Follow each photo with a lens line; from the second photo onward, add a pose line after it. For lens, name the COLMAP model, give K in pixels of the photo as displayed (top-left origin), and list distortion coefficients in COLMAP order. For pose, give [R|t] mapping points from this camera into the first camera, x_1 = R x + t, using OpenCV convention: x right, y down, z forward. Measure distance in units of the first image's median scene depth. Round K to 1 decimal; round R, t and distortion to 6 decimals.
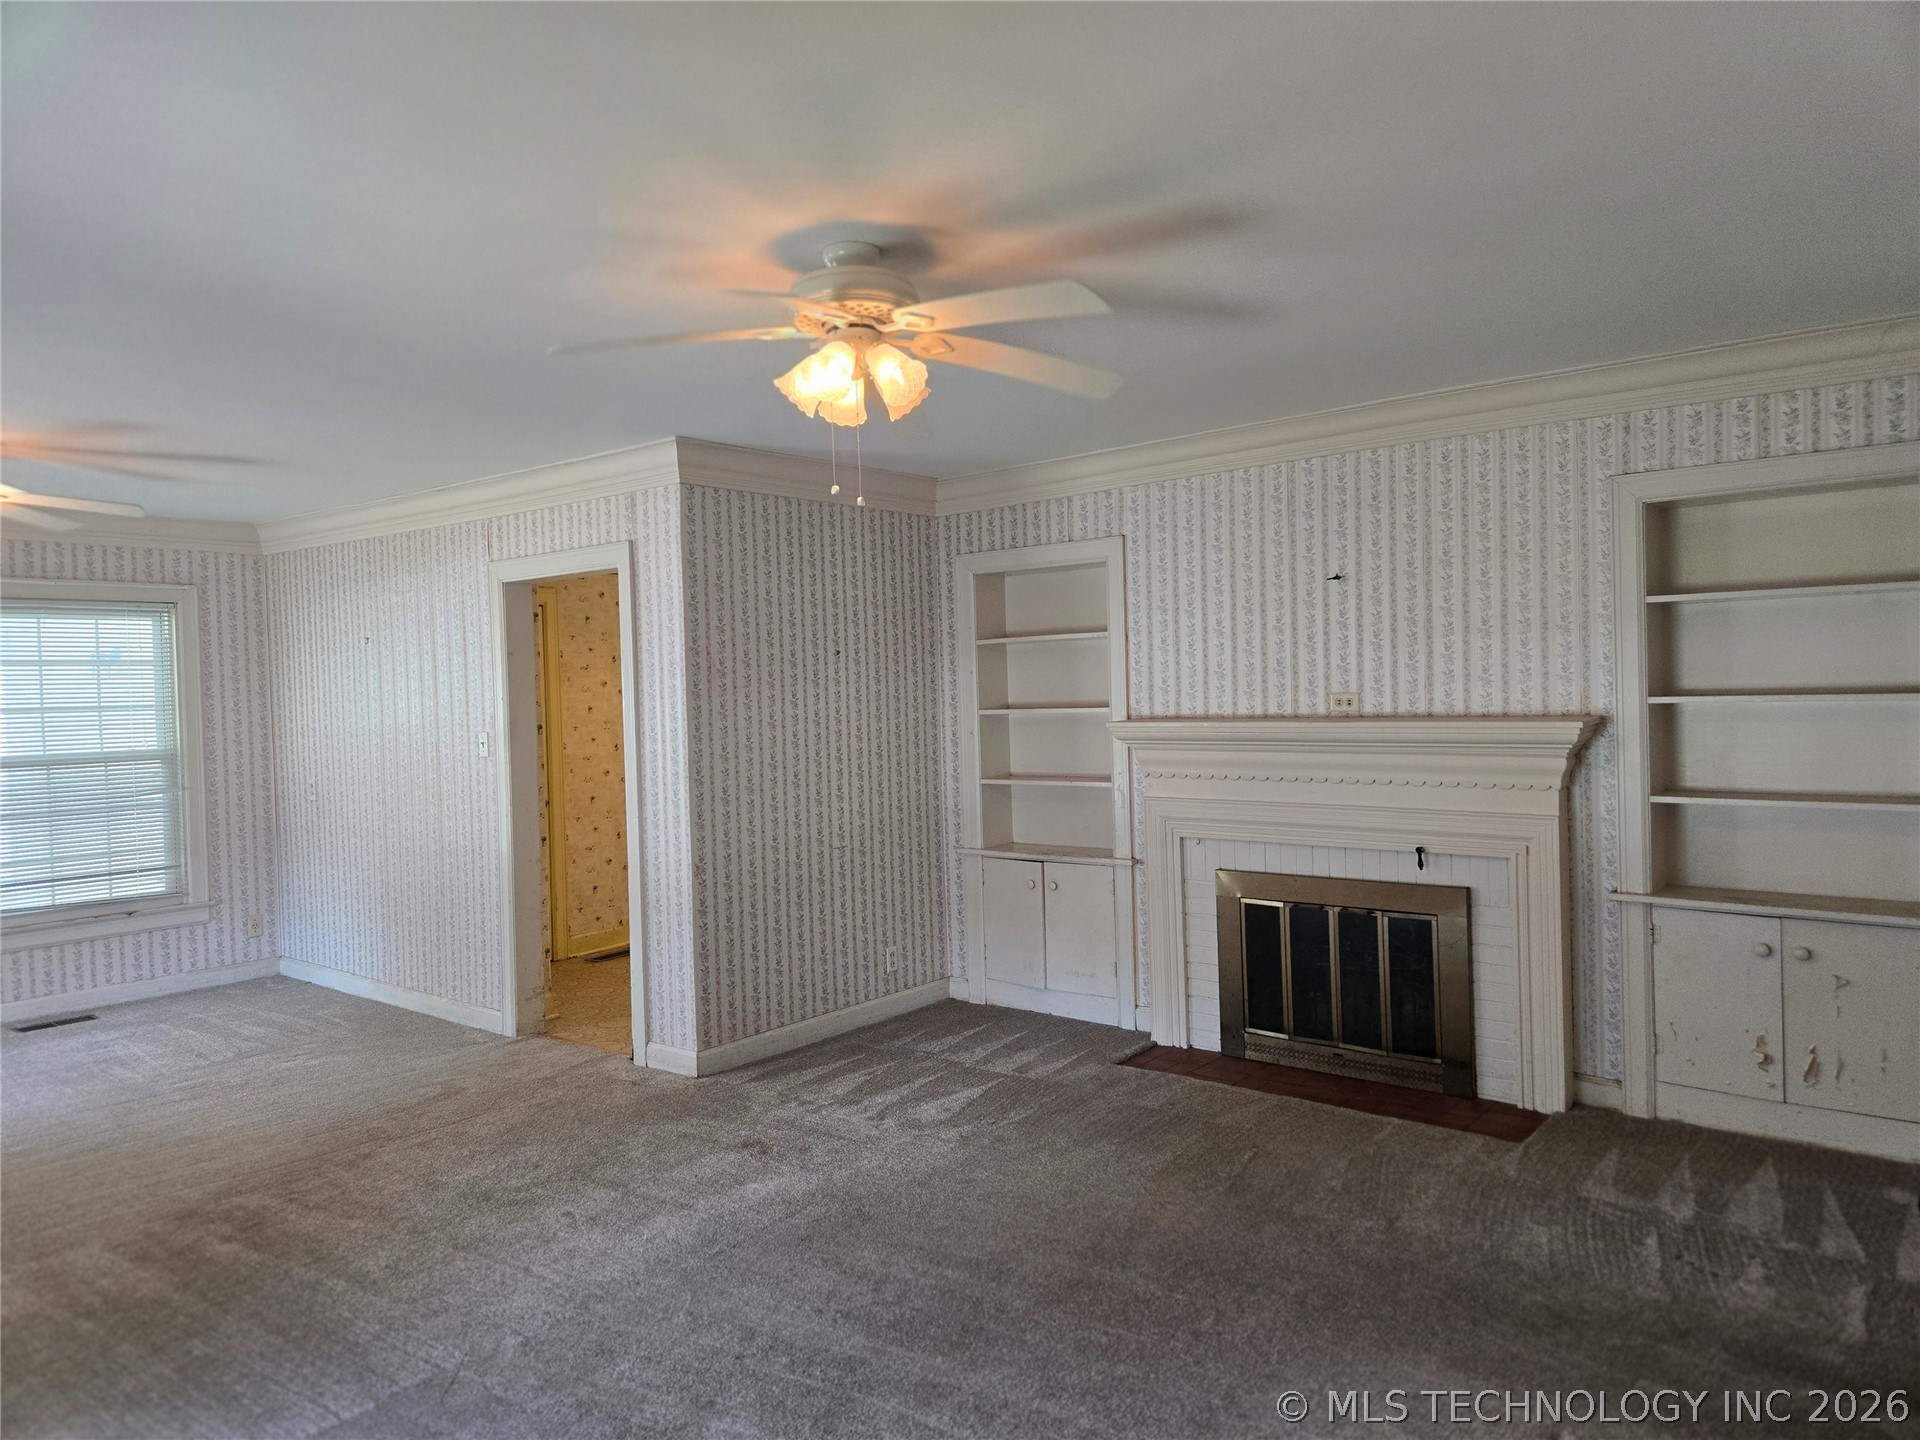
lens RADIAL K [[1291.5, 0, 950.7], [0, 1291.5, 714.2], [0, 0, 1]] dist [0.072230, -0.058952]
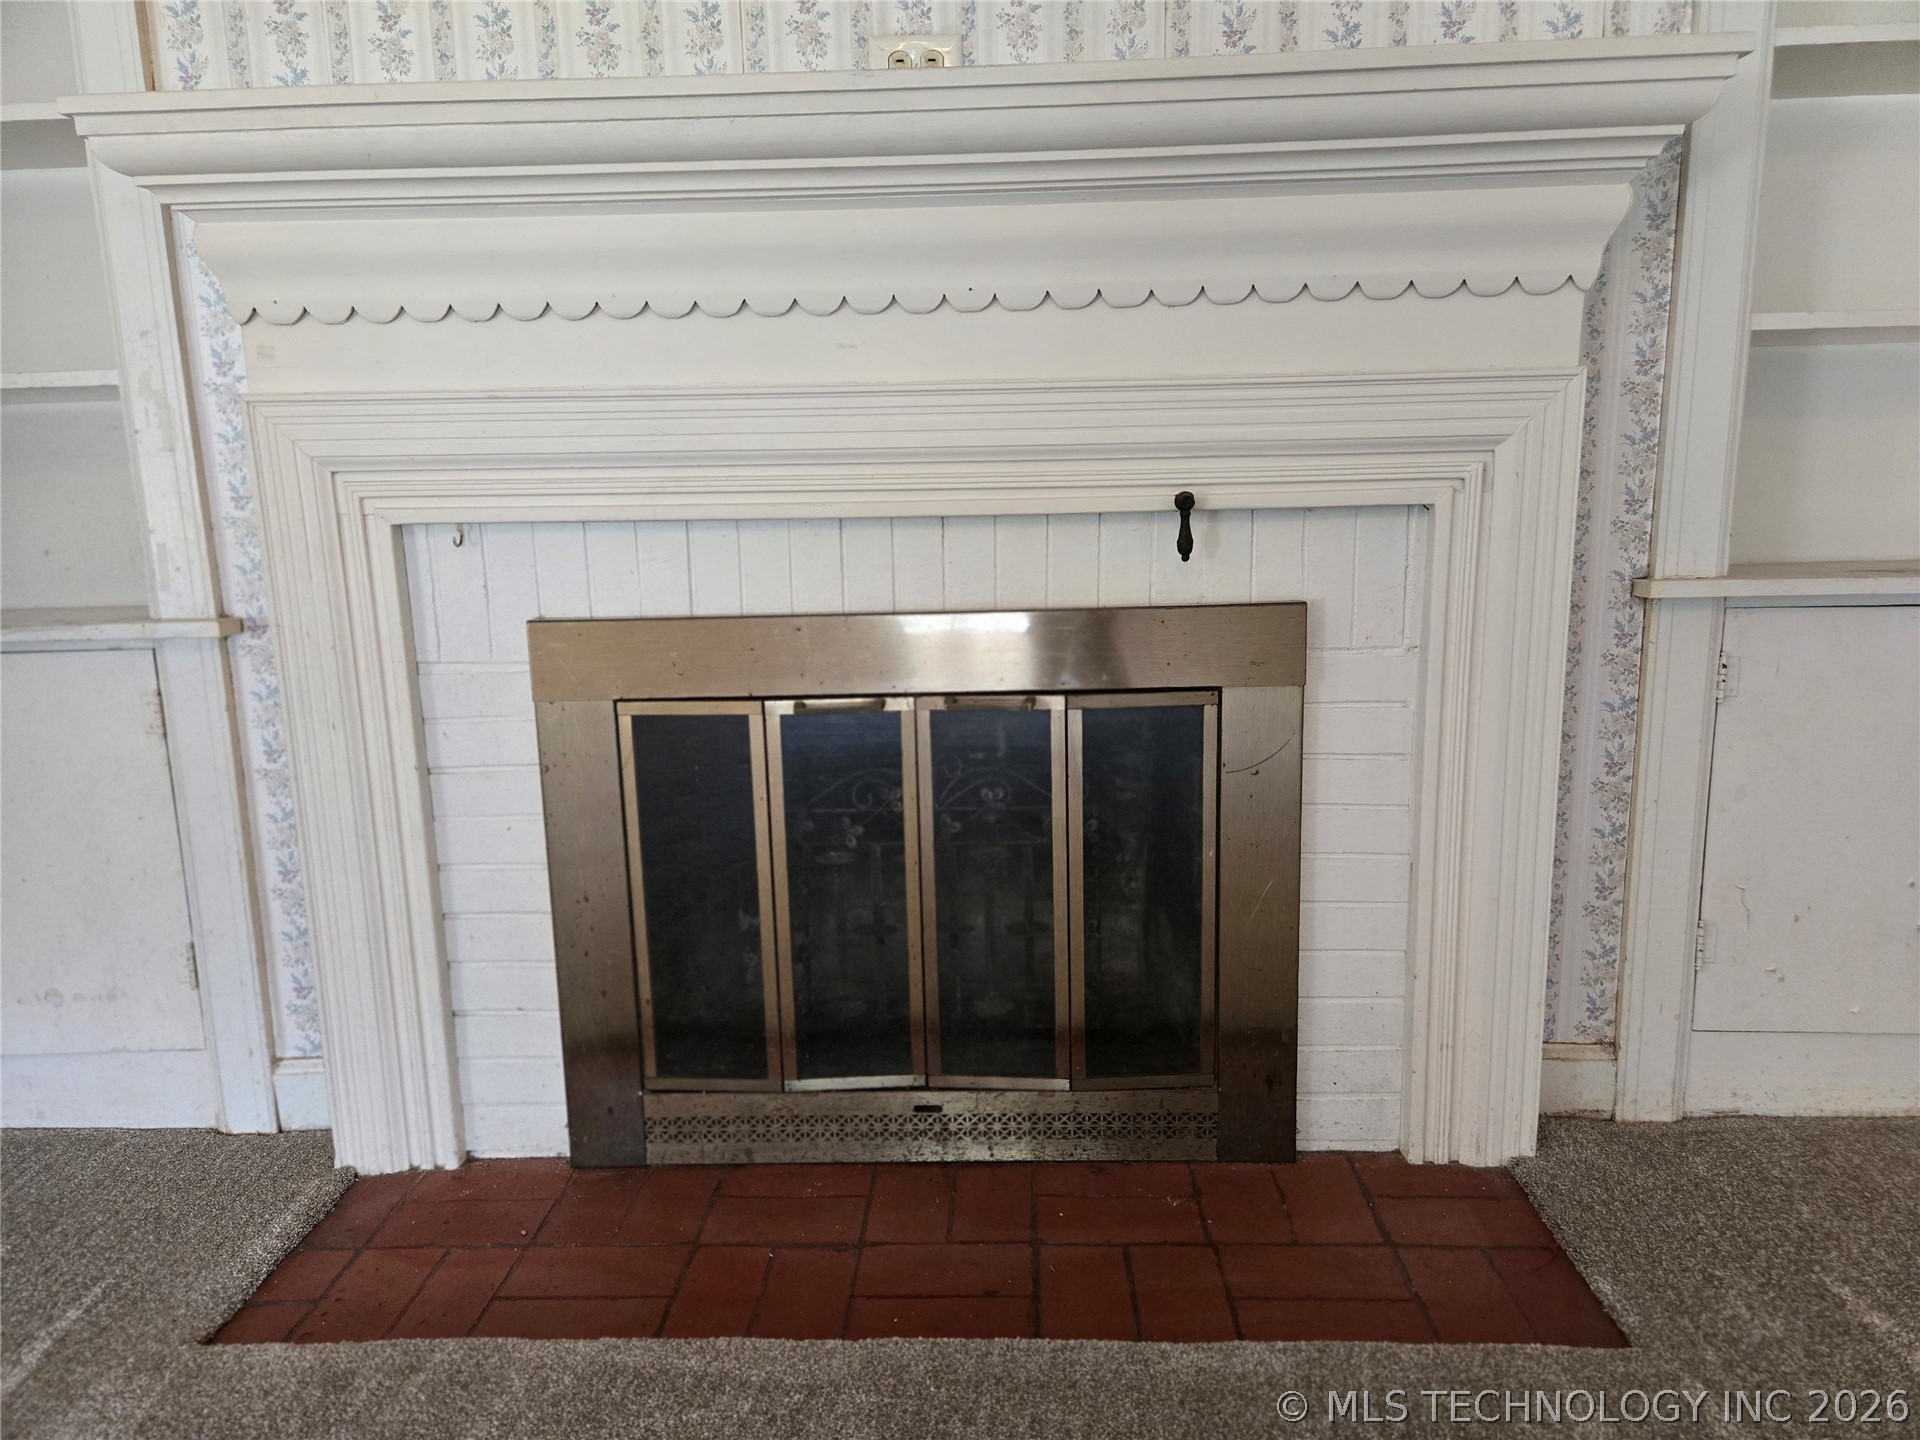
lens RADIAL K [[1291.5, 0, 963.9], [0, 1291.5, 724.8], [0, 0, 1]] dist [0.072230, -0.058952]
pose [[0.793829, -0.099230, 0.599990, 0.095078], [0.012991, 0.989140, 0.146402, 0.098329], [-0.608002, -0.108424, 0.786497, 0.674611]]
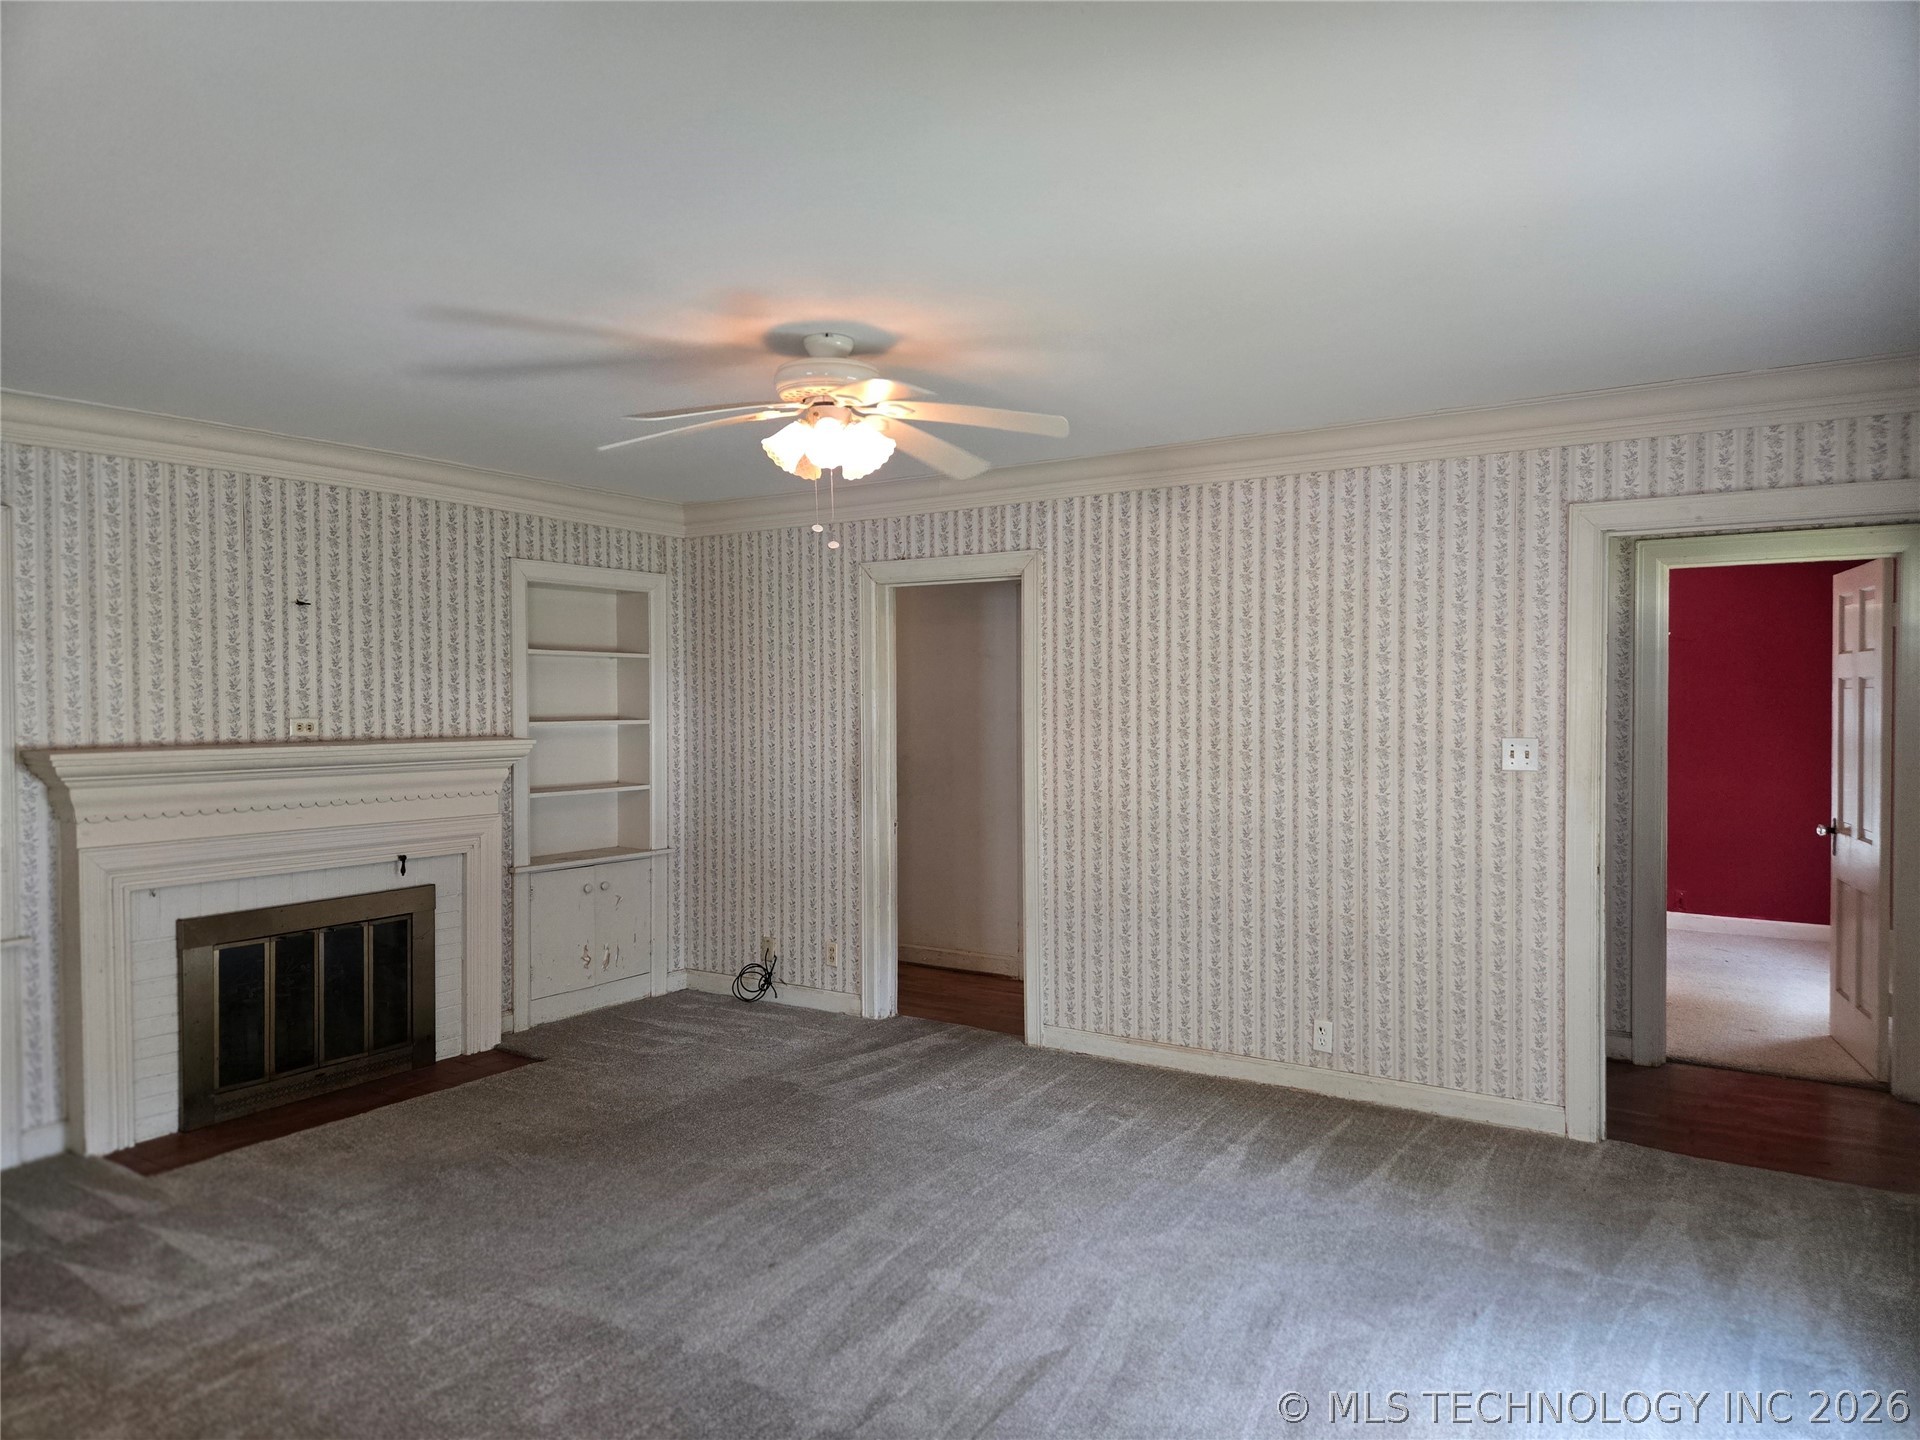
lens RADIAL K [[1291.5, 0, 960.3], [0, 1291.5, 714.7], [0, 0, 1]] dist [0.072230, -0.058952]
pose [[-0.102905, 0.019336, 0.994503, -0.714522], [0.031728, 0.999366, -0.016148, 0.012953], [-0.994185, 0.029892, -0.103454, 0.560405]]
